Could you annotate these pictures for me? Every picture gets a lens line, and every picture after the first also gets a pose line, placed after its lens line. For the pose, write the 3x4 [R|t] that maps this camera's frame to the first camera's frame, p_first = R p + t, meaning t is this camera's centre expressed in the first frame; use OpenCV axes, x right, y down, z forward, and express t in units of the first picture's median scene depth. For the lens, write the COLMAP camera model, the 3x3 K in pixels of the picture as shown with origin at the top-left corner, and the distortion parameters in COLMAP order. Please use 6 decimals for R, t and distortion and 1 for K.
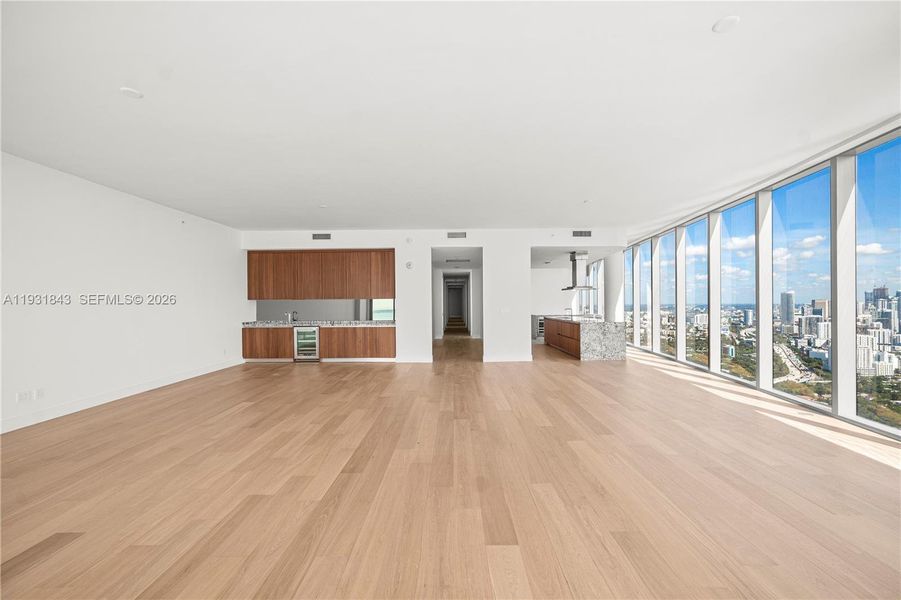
lens RADIAL K [[366.6, 0, 445.1], [0, 366.6, 302.3], [0, 0, 1]] dist [0.001866, 0.000627]
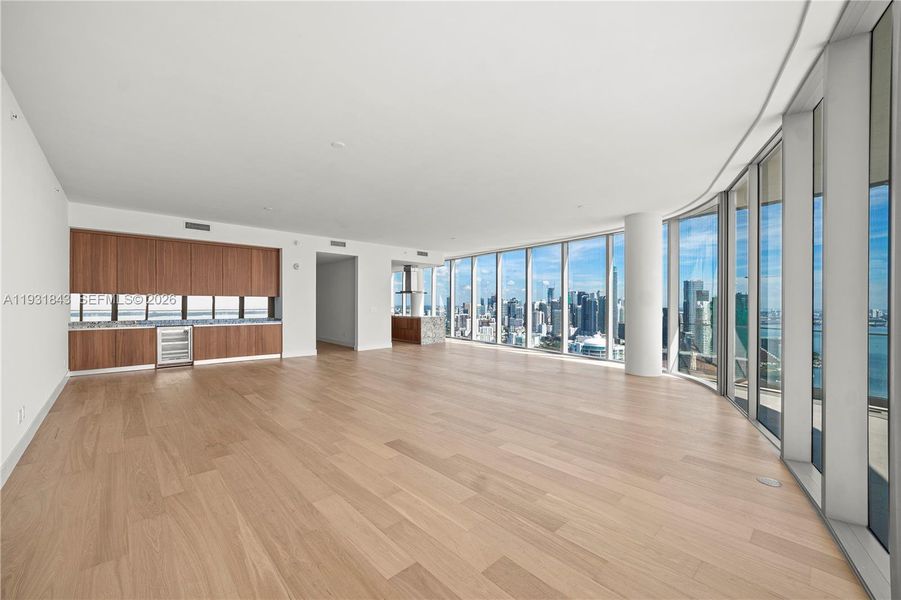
lens RADIAL K [[376.5, 0, 444.1], [0, 376.5, 304.5], [0, 0, 1]] dist [0.002272, 0.000367]
pose [[0.730596, 0.010400, 0.682731, -0.523645], [-0.014217, 0.999899, -0.000018, 0.004573], [-0.682662, -0.009694, 0.730670, -0.098658]]
